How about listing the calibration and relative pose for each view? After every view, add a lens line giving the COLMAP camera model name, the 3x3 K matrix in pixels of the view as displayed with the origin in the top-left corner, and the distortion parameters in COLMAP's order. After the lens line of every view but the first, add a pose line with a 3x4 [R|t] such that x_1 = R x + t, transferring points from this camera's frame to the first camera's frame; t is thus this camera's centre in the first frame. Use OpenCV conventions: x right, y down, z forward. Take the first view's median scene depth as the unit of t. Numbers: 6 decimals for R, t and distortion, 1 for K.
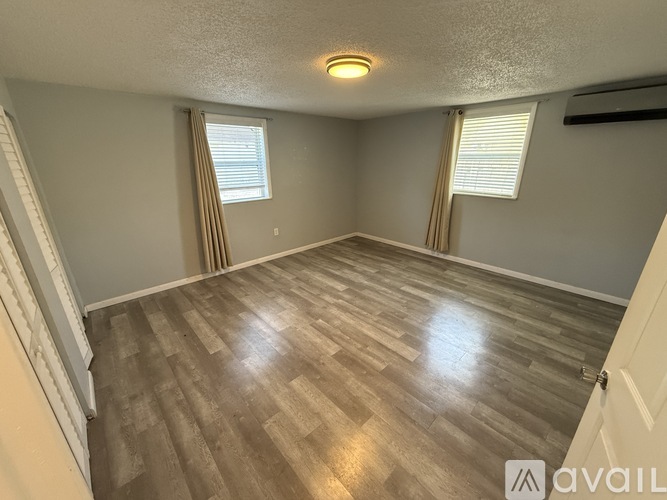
lens RADIAL K [[267.1, 0, 334.1], [0, 267.1, 251.0], [0, 0, 1]] dist [-0.012316, 0.000048]
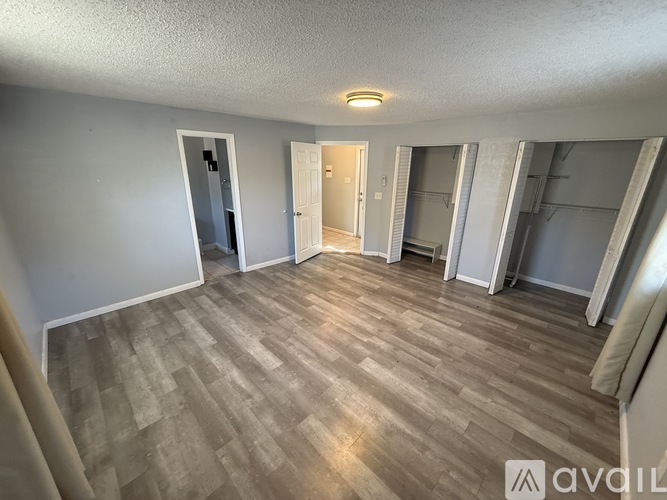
lens RADIAL K [[267.1, 0, 332.5], [0, 267.1, 250.1], [0, 0, 1]] dist [-0.012316, 0.000048]
pose [[-0.999274, 0.012017, -0.036151, 0.149733], [-0.012237, 0.797410, 0.603314, -0.529763], [0.036077, 0.603318, -0.796684, 1.449172]]
